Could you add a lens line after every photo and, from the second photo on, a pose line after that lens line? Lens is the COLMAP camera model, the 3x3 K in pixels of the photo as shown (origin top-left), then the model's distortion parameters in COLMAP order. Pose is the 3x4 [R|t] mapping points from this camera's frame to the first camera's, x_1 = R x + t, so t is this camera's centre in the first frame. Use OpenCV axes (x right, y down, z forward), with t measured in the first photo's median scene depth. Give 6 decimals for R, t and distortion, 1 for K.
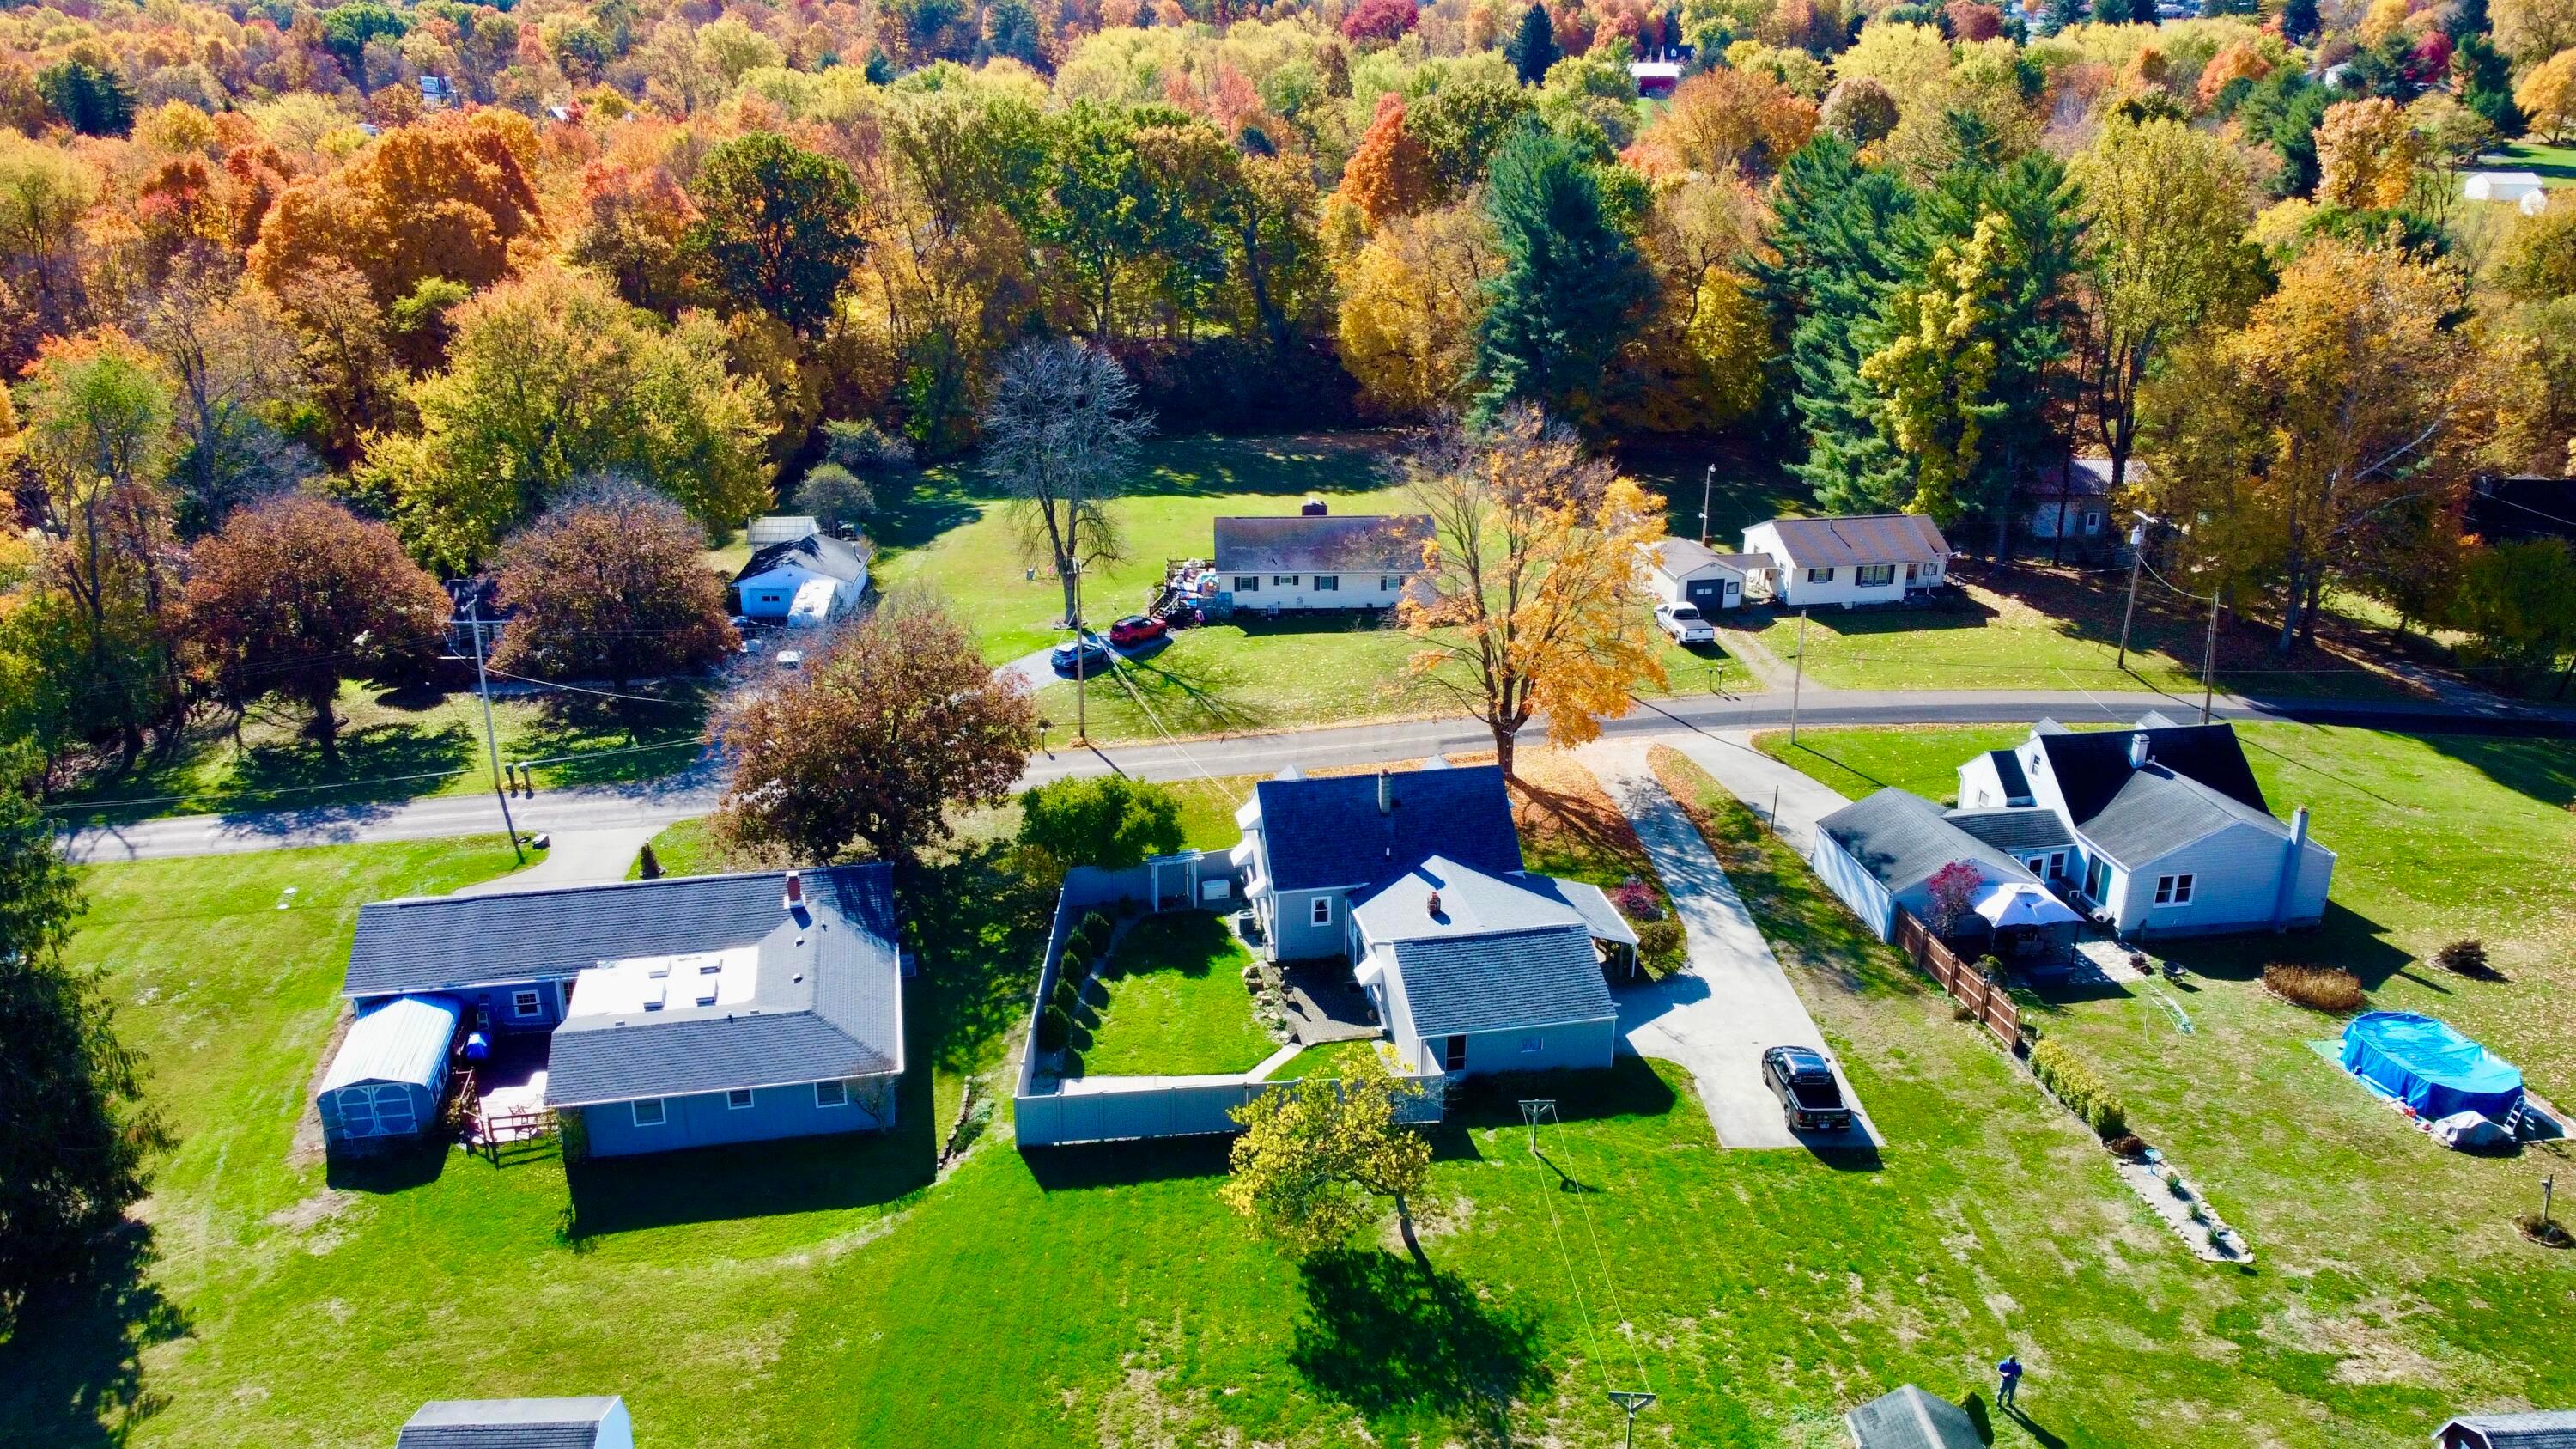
lens RADIAL K [[1959.7, 0, 1288.0], [0, 1959.7, 724.5], [0, 0, 1]] dist [0.000949, -0.006661]
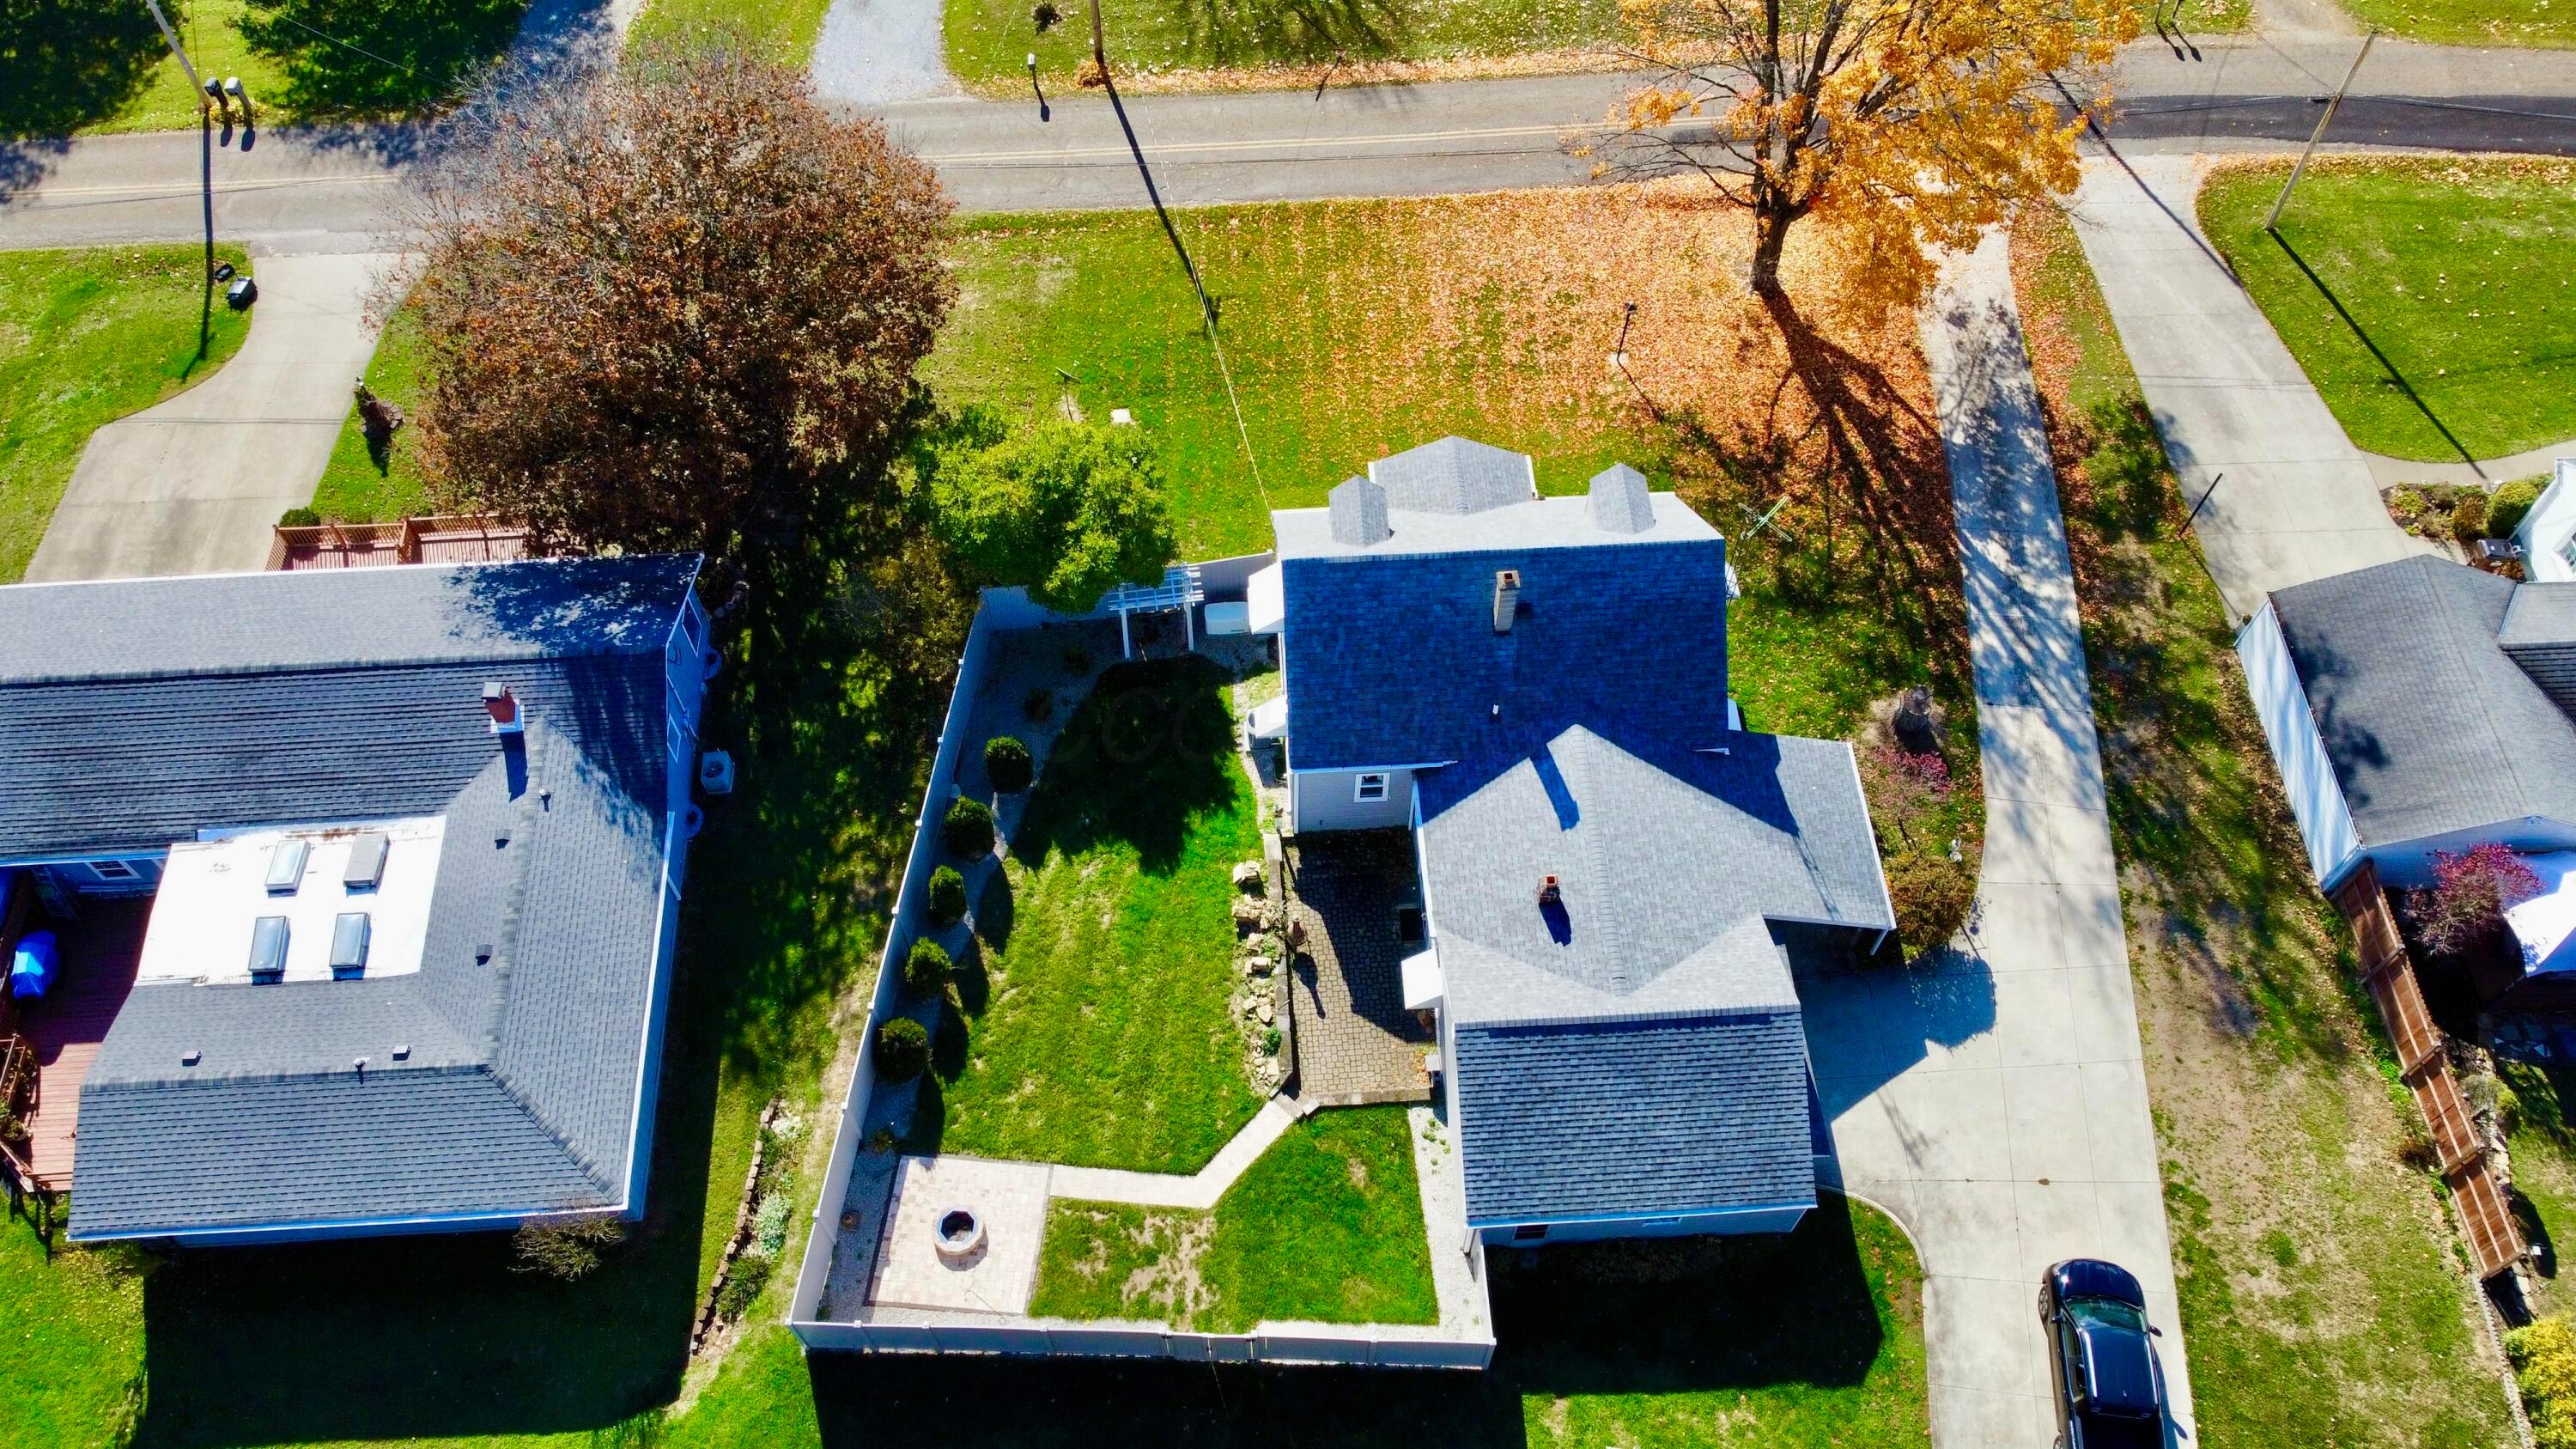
lens RADIAL K [[1952.9, 0, 1283.6], [0, 1952.9, 728.4], [0, 0, 1]] dist [-0.002046, -0.000550]
pose [[0.990674, 0.113357, -0.075603, 0.033359], [-0.044878, 0.795359, 0.604475, -0.279558], [0.128653, -0.595445, 0.793028, 0.534084]]
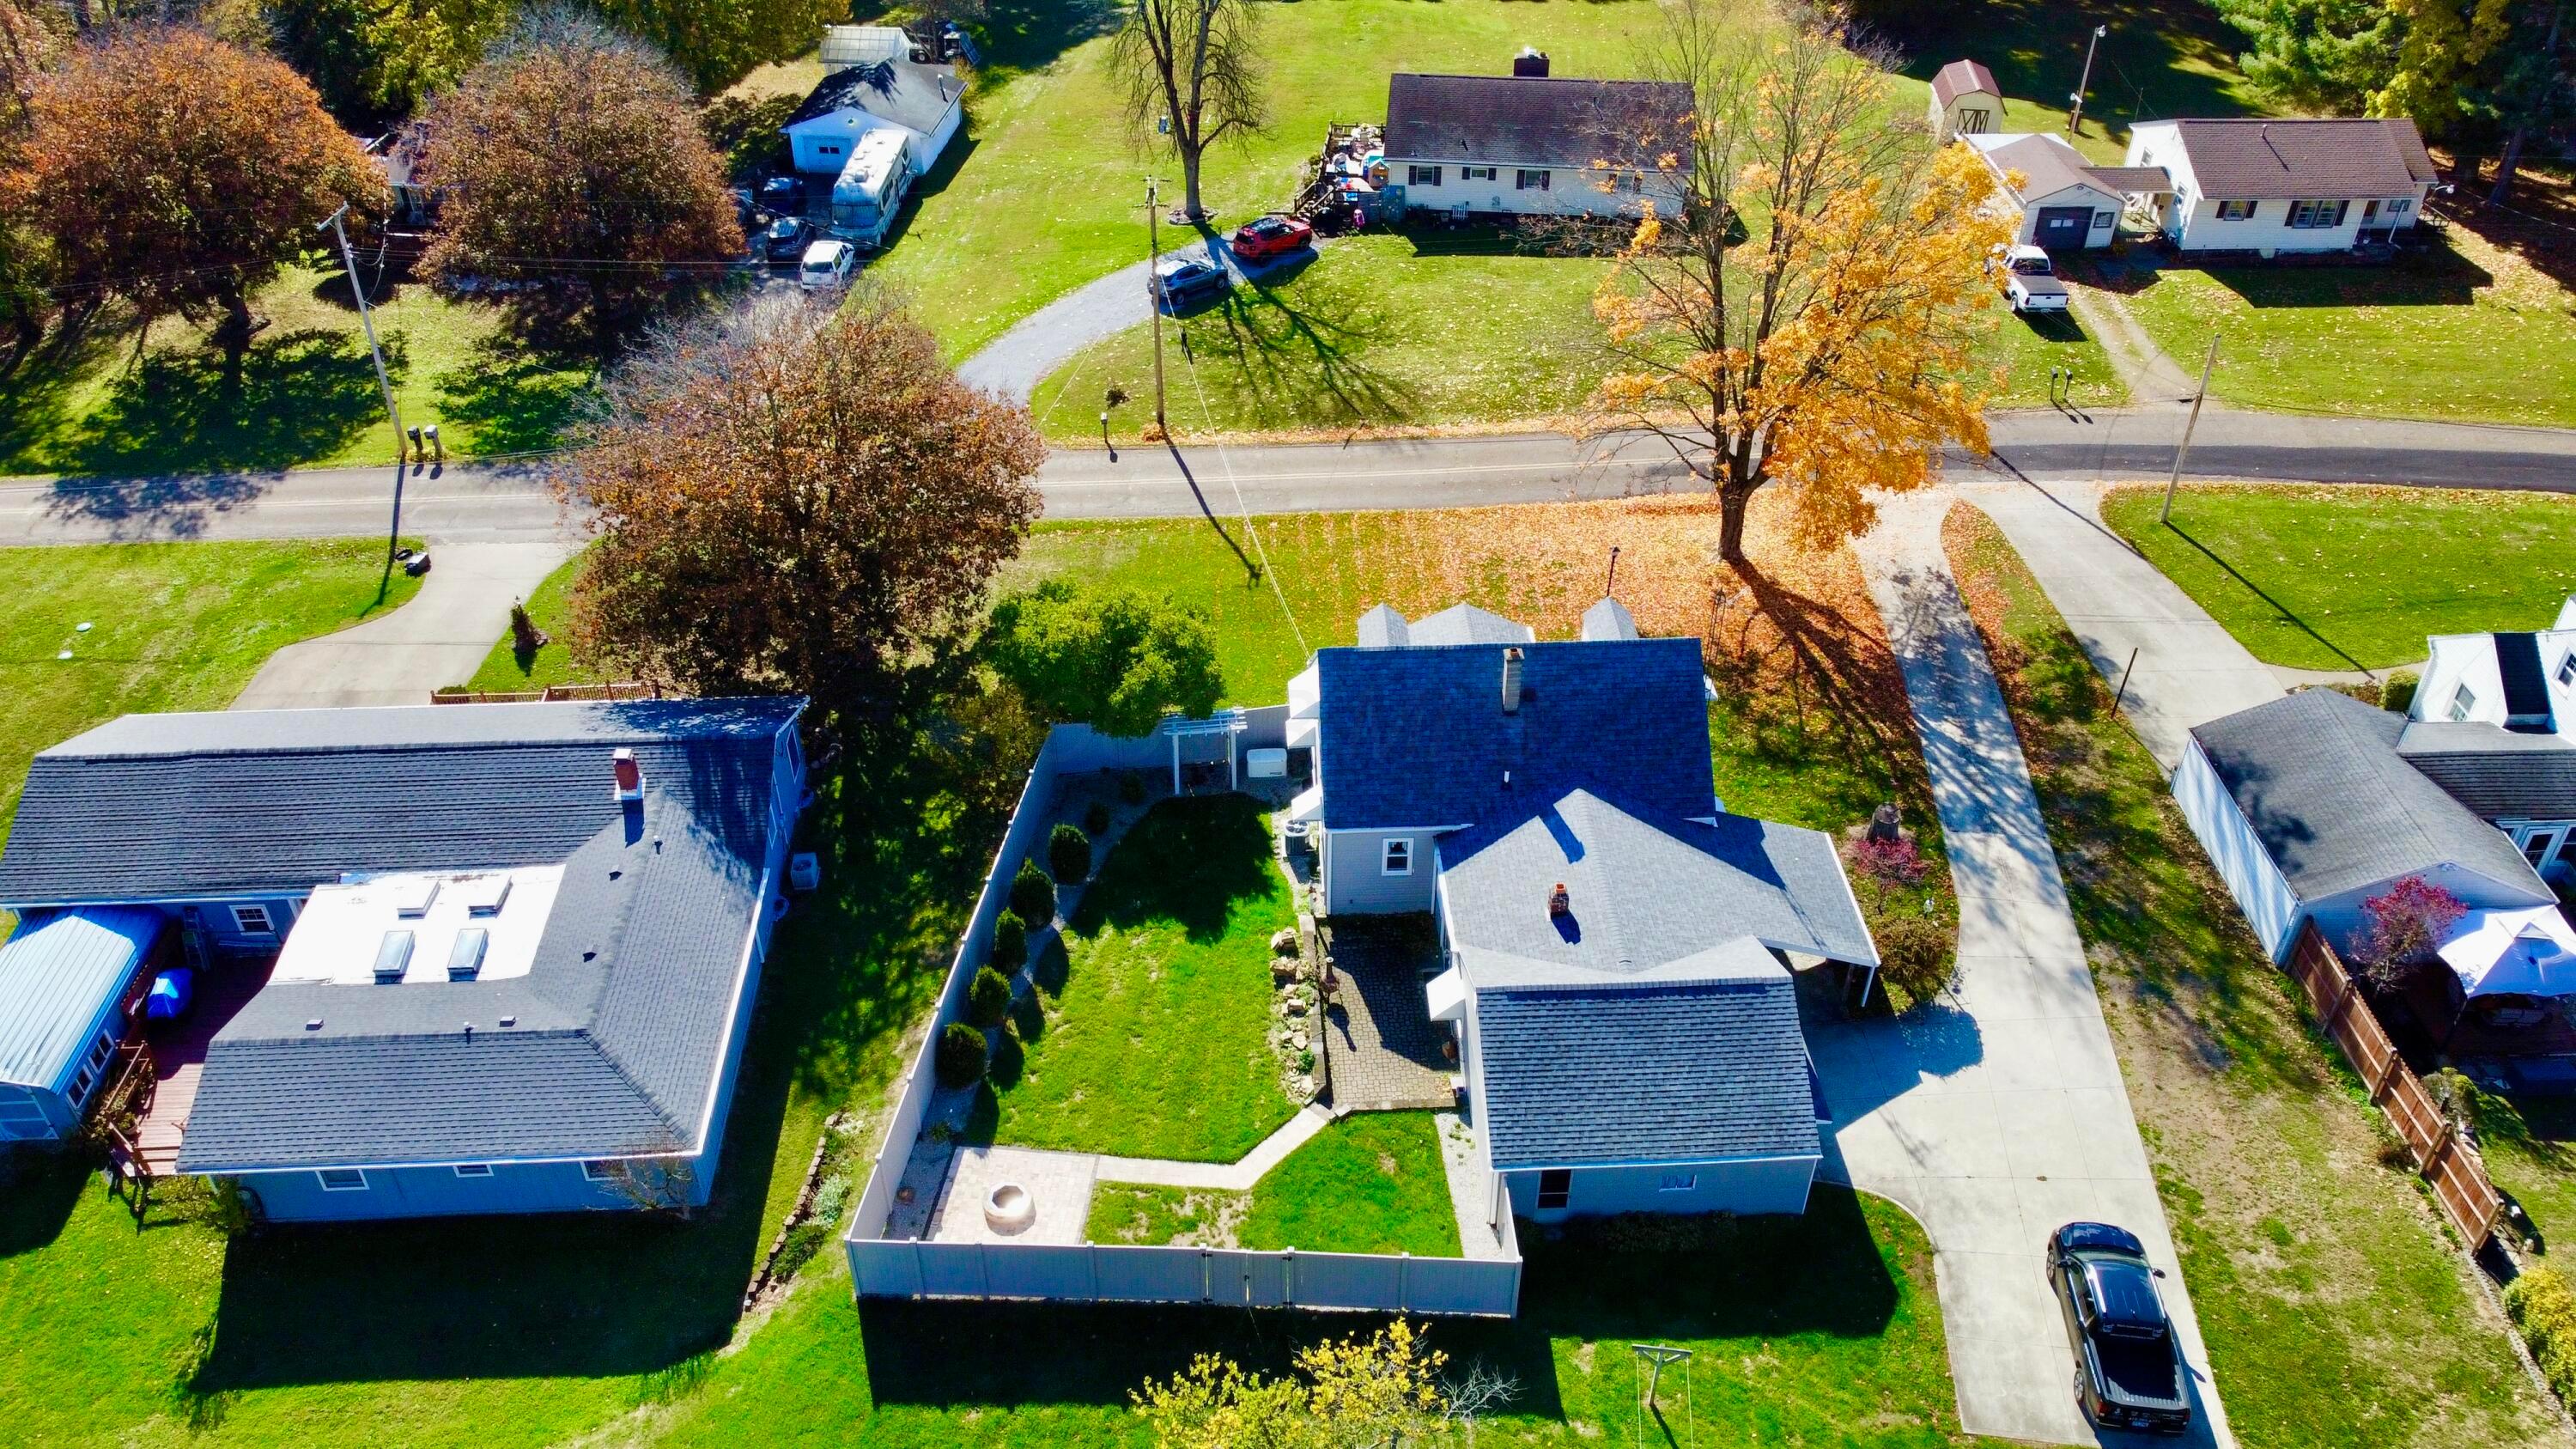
lens RADIAL K [[1953.6, 0, 1285.2], [0, 1953.6, 731.6], [0, 0, 1]] dist [-0.000540, -0.004975]
pose [[0.988941, 0.086960, -0.120138, 0.055320], [-0.048705, 0.955560, 0.290744, -0.136642], [0.140082, -0.281678, 0.949229, 0.377204]]
